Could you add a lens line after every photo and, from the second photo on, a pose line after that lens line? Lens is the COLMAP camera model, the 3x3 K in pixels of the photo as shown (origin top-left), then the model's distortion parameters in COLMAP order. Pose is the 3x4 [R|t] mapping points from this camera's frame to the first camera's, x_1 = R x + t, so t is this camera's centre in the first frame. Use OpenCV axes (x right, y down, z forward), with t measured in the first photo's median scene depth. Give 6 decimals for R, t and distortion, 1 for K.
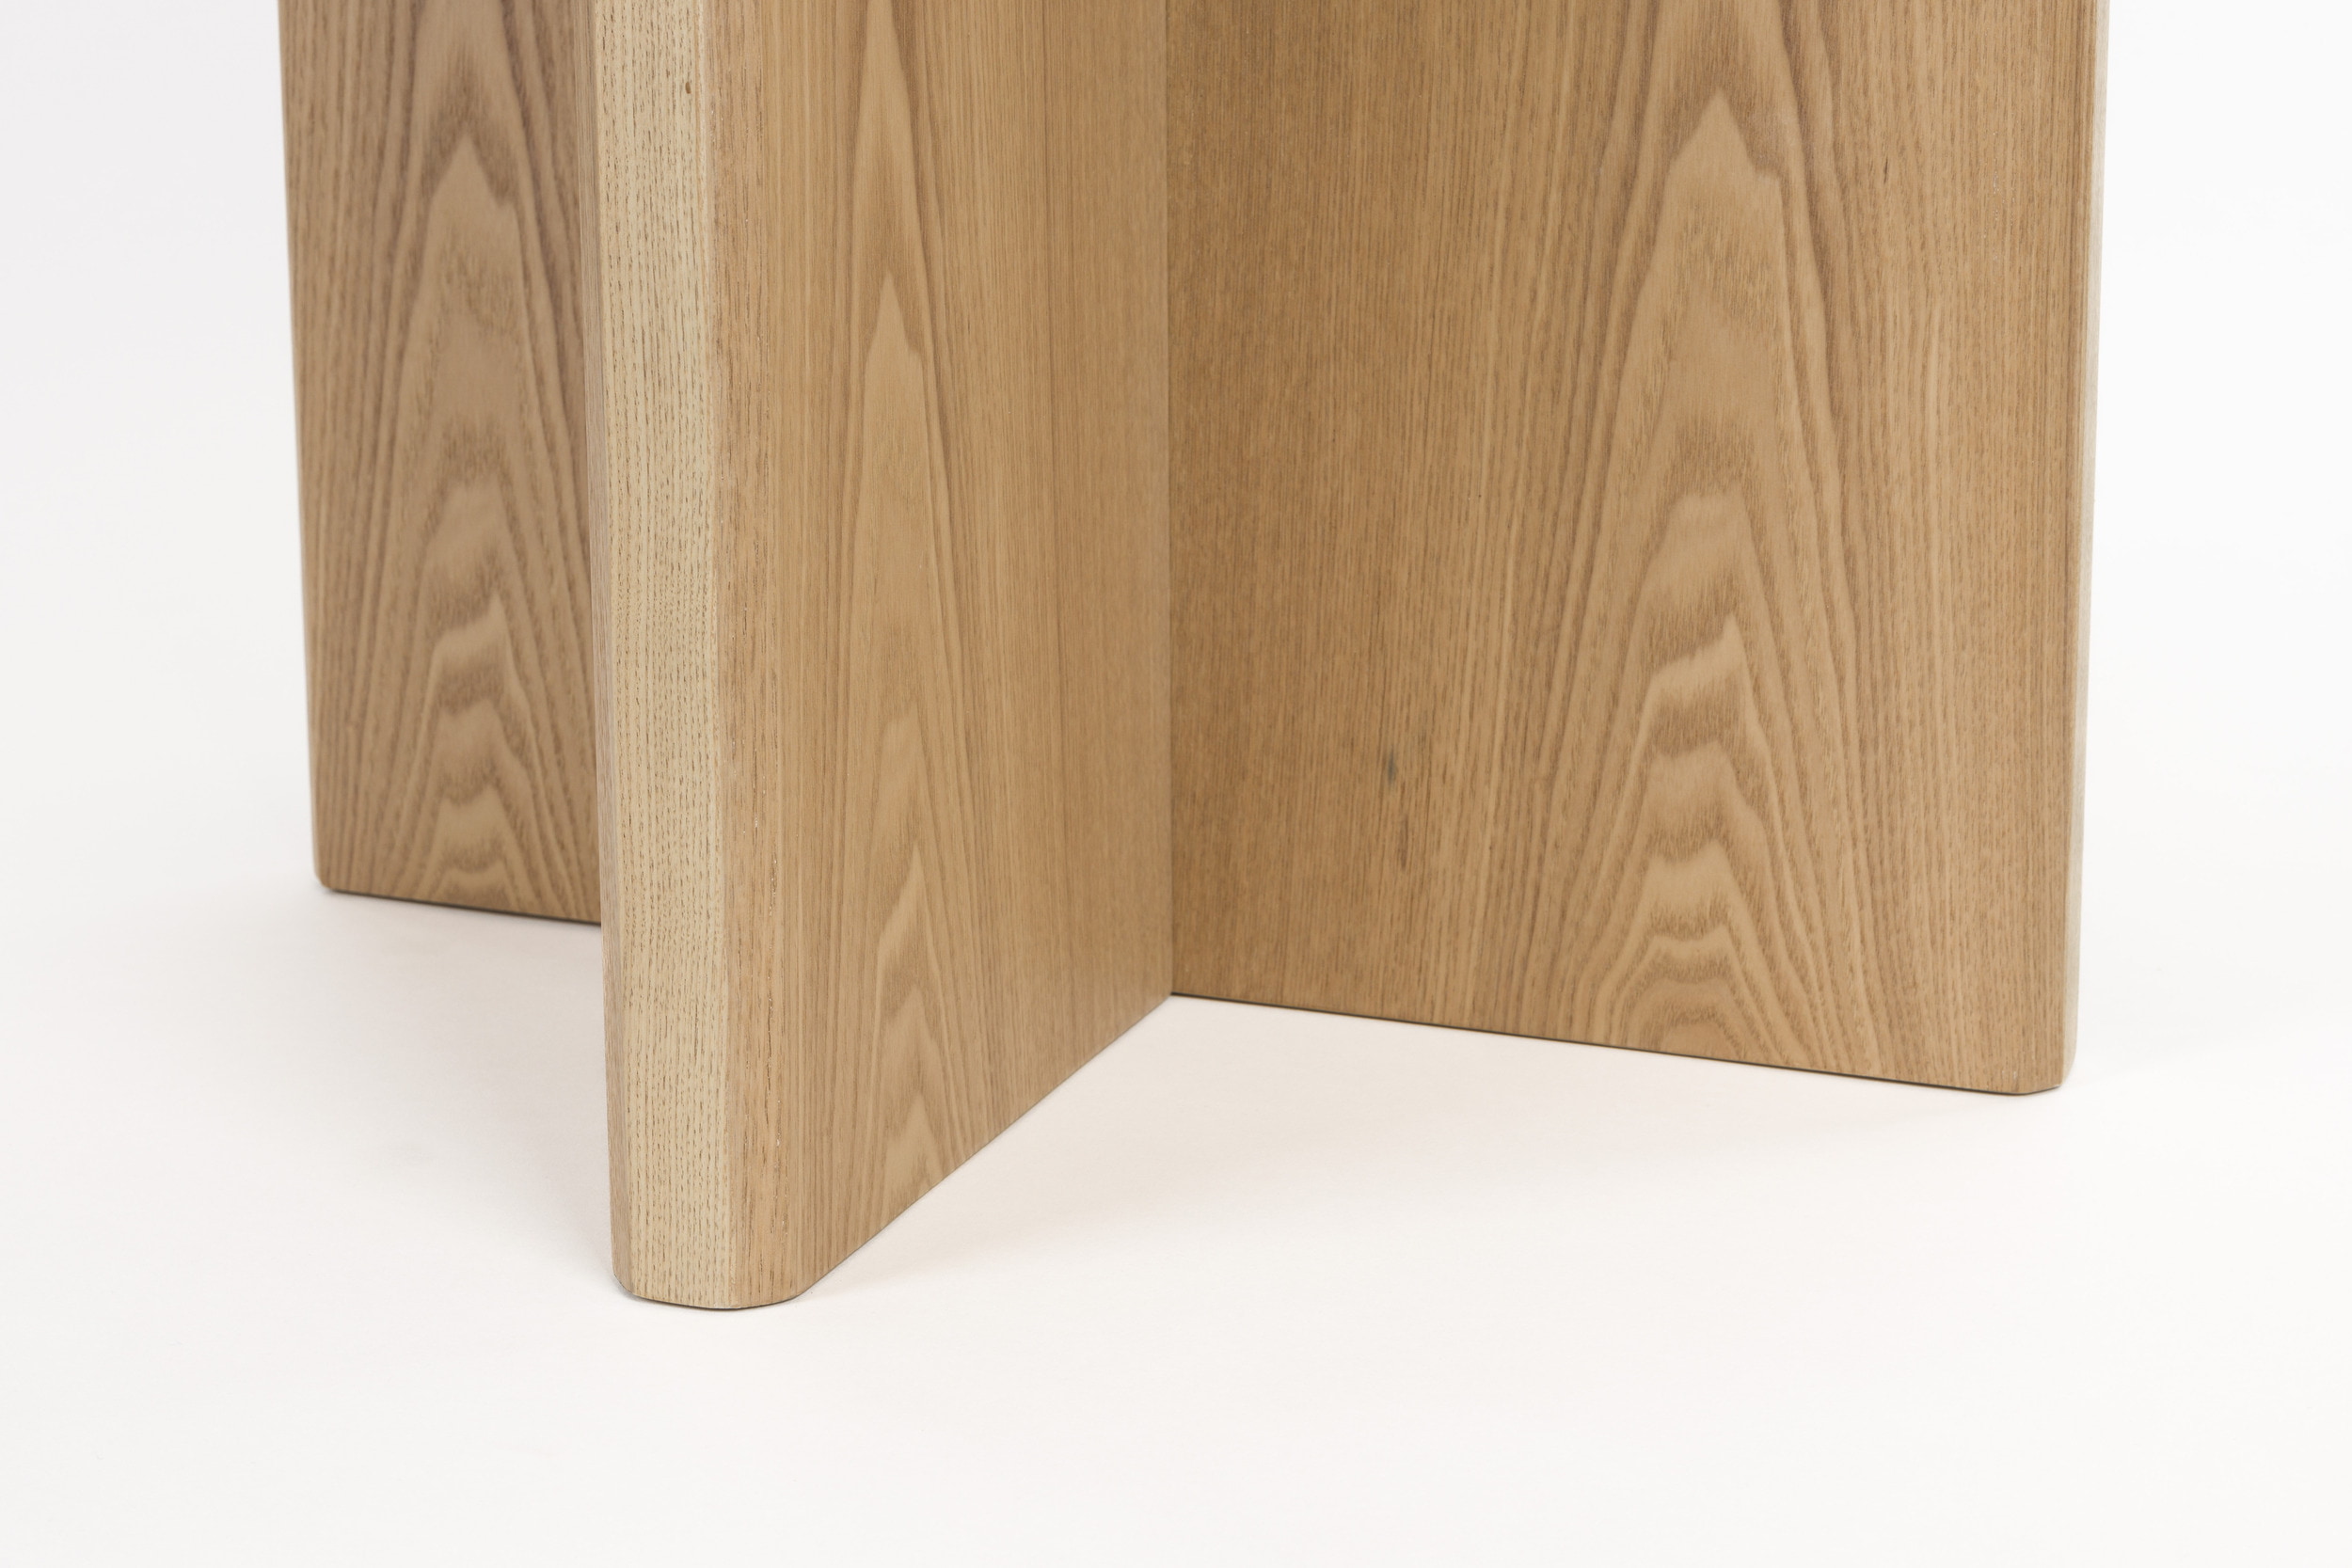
lens RADIAL K [[3351.5, 0, 1199.8], [0, 3351.5, 718.9], [0, 0, 1]] dist [-0.008603, 0.000000]
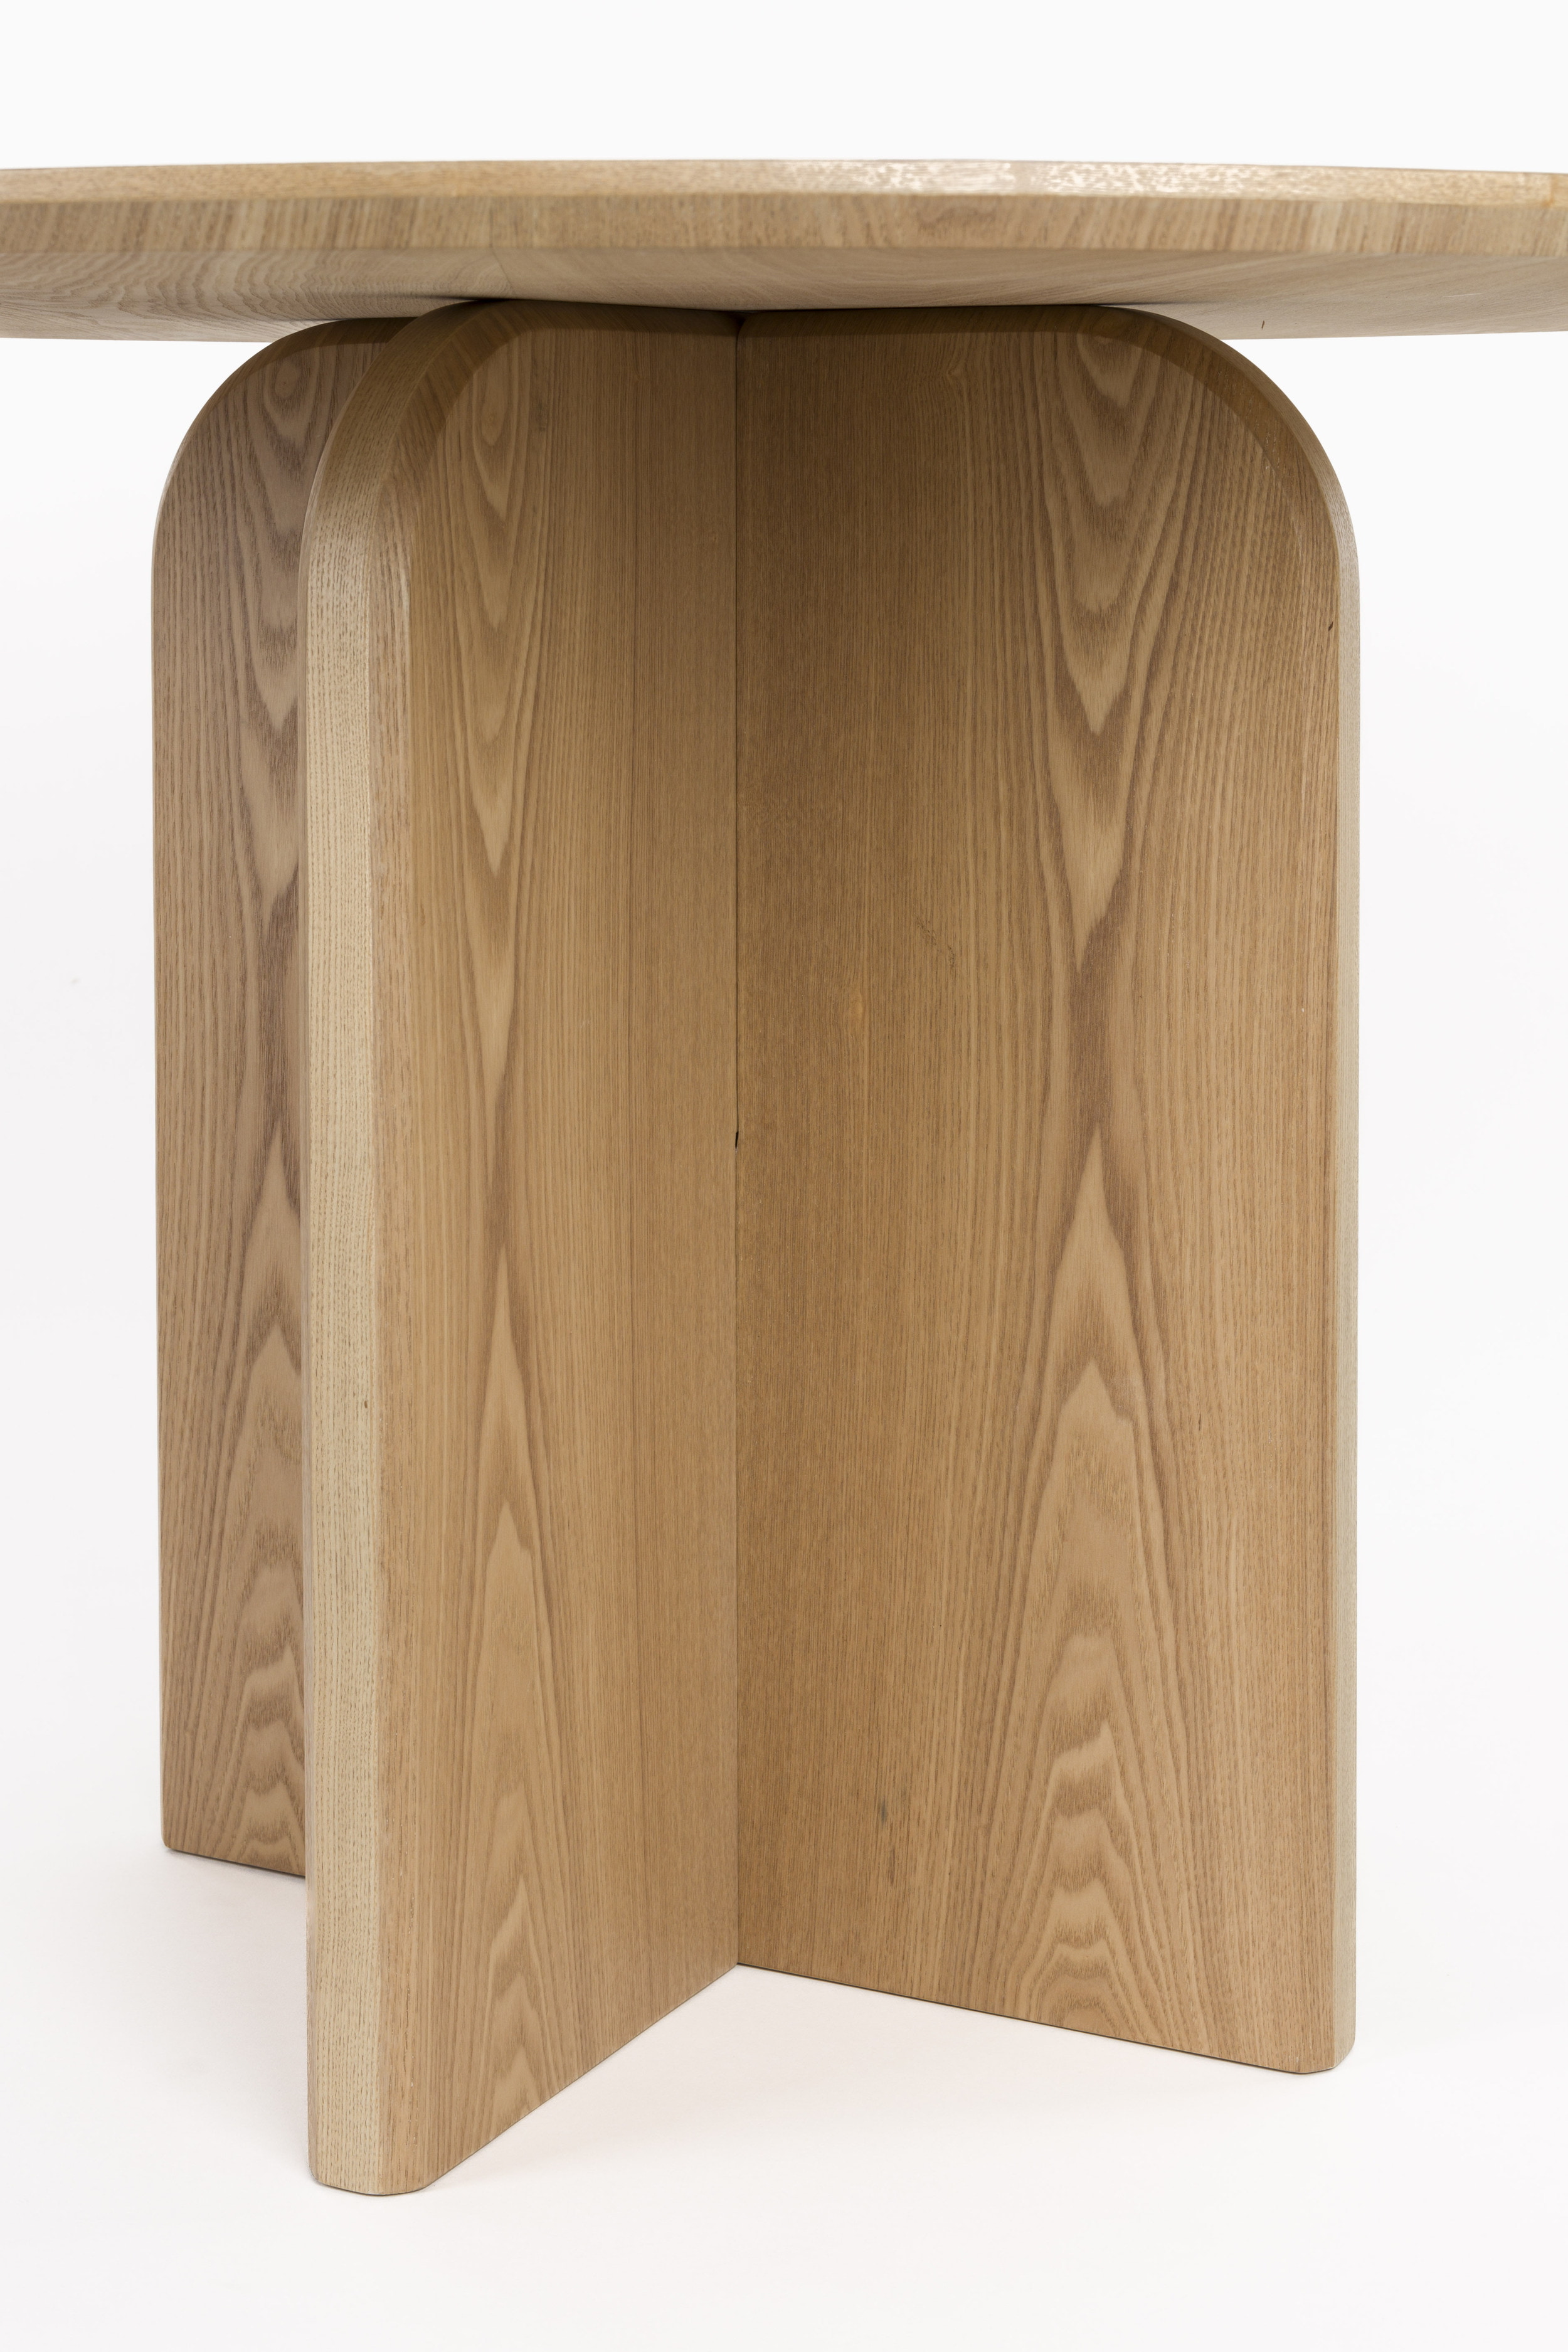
lens RADIAL K [[3351.9, 0, 744.8], [0, 3351.9, 1129.9], [0, 0, 1]] dist [-0.008603, 0.000000]
pose [[0.991713, 0.006703, -0.128299, 0.190564], [-0.020380, 0.994201, -0.105587, -0.129380], [0.126847, 0.107327, 0.986099, -0.463213]]
